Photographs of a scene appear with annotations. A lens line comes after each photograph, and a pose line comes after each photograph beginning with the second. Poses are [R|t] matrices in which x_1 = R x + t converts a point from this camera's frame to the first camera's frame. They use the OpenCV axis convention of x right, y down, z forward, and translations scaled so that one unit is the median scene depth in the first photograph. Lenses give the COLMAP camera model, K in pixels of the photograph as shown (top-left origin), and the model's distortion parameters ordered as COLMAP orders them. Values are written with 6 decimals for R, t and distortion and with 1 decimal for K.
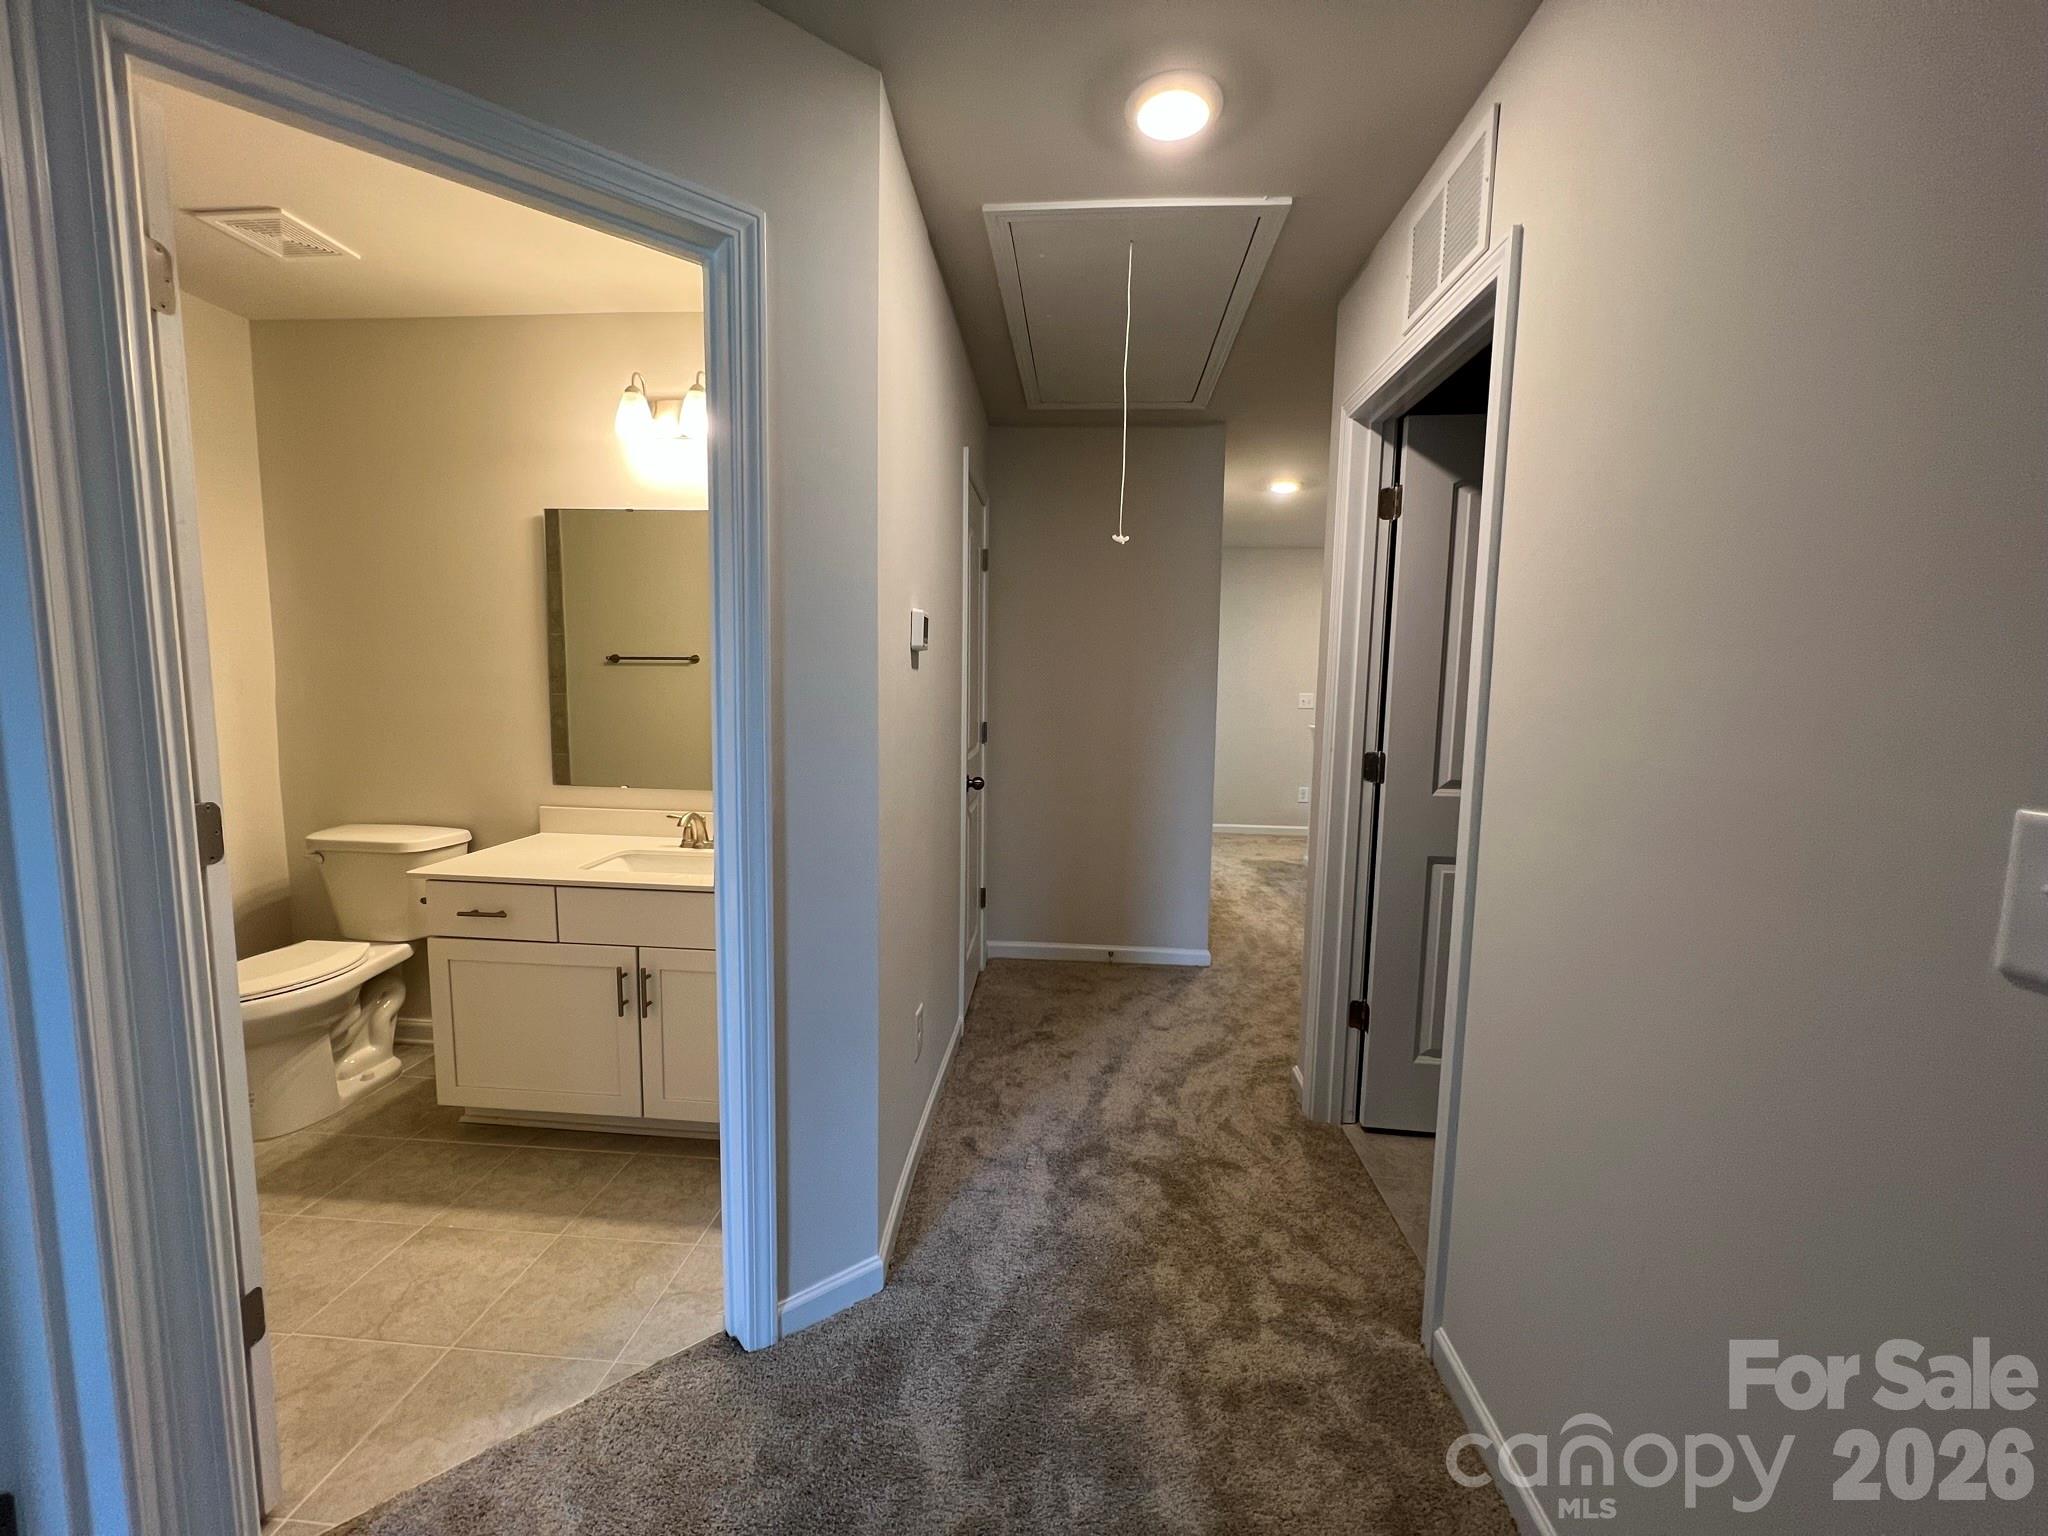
lens RADIAL K [[819.4, 0, 1020.4], [0, 819.4, 763.1], [0, 0, 1]] dist [-0.002248, 0.000290]
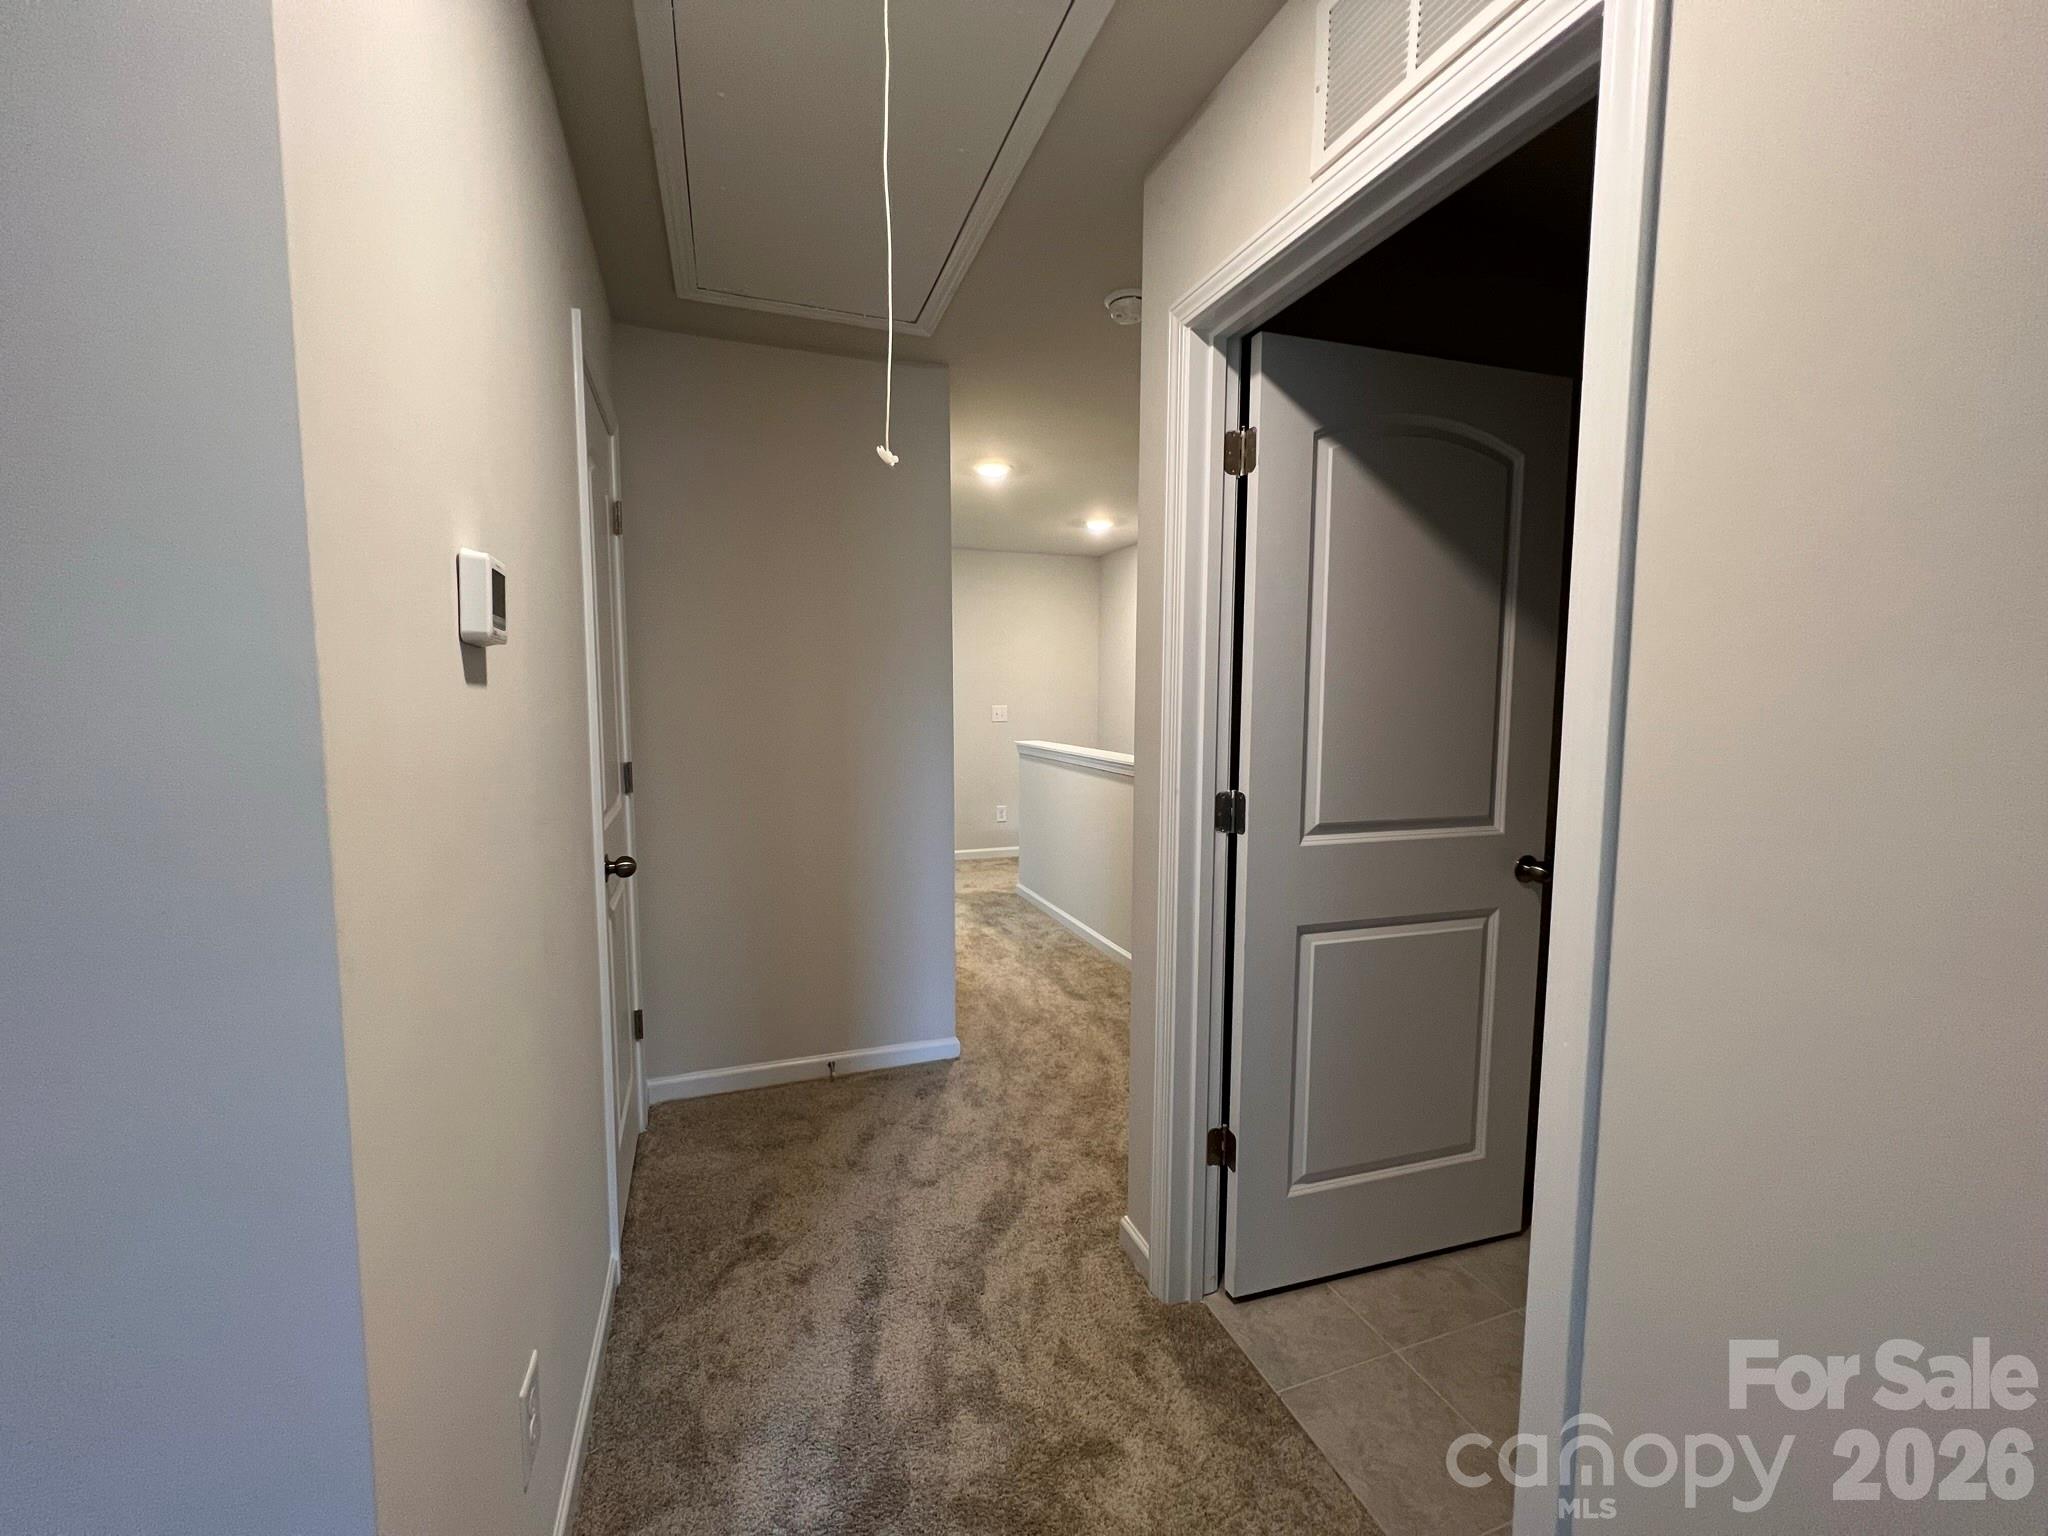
lens RADIAL K [[819.4, 0, 1020.4], [0, 819.4, 763.1], [0, 0, 1]] dist [-0.002248, 0.000290]
pose [[0.913048, -0.047293, 0.405101, -0.029077], [0.052826, 0.998601, -0.002483, -0.040482], [-0.404416, 0.023667, 0.914269, 0.346591]]
